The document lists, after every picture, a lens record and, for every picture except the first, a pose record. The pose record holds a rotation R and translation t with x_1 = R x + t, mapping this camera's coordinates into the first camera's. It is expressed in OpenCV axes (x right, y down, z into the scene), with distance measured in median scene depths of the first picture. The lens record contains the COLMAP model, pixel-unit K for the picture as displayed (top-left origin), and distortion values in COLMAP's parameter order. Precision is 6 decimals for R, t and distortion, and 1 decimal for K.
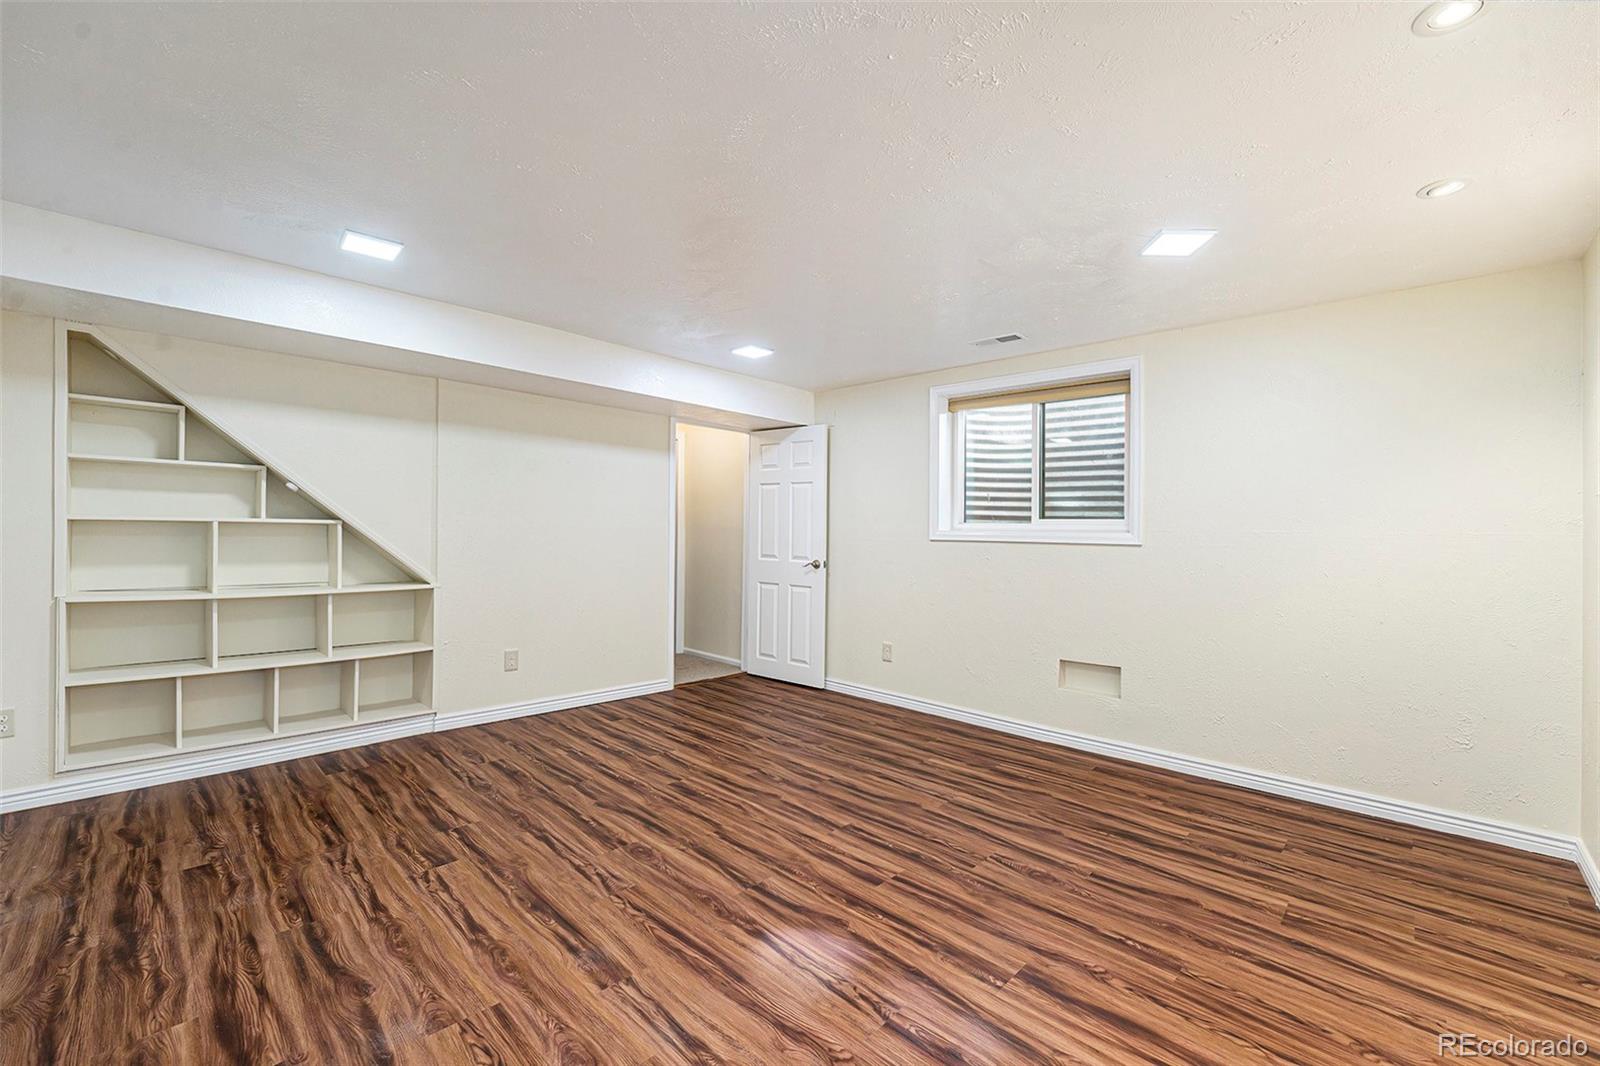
lens RADIAL K [[656.0, 0, 801.1], [0, 656.0, 531.2], [0, 0, 1]] dist [-0.008946, 0.000056]
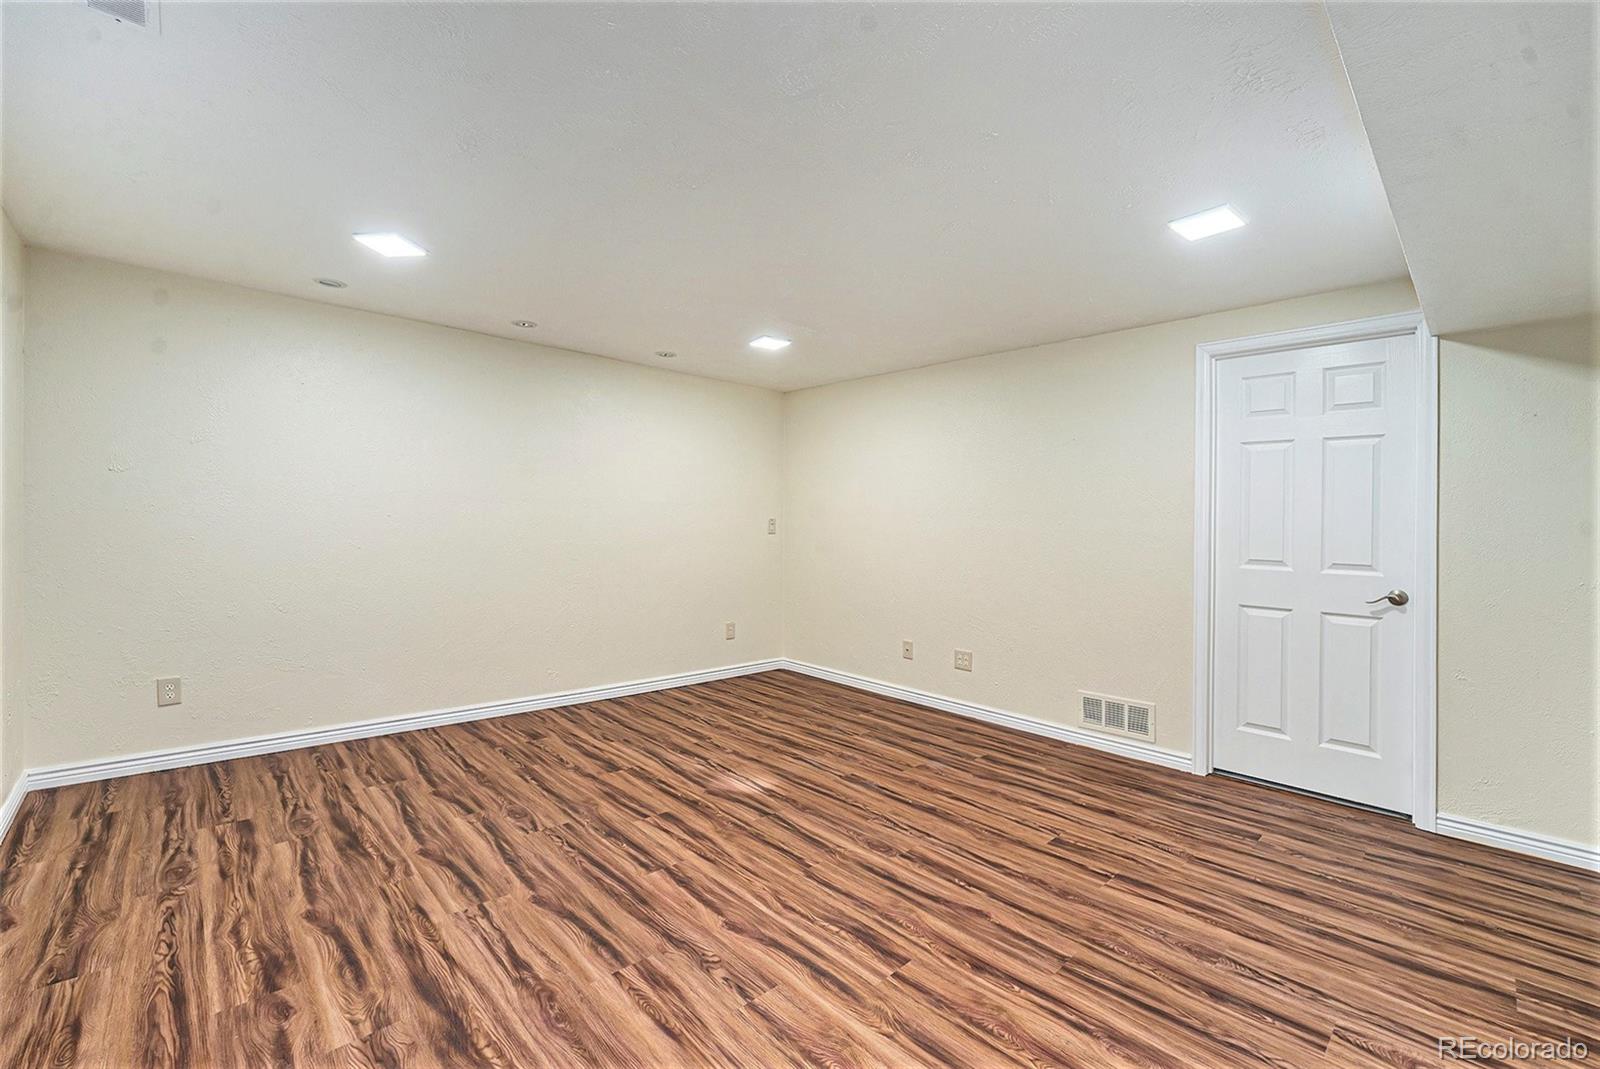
lens RADIAL K [[656.0, 0, 800.1], [0, 656.0, 528.0], [0, 0, 1]] dist [-0.008946, 0.000056]
pose [[-0.998302, -0.038962, 0.043307, -0.144240], [-0.038957, 0.999240, 0.000967, 0.007083], [-0.043311, -0.000722, -0.999061, 1.968157]]
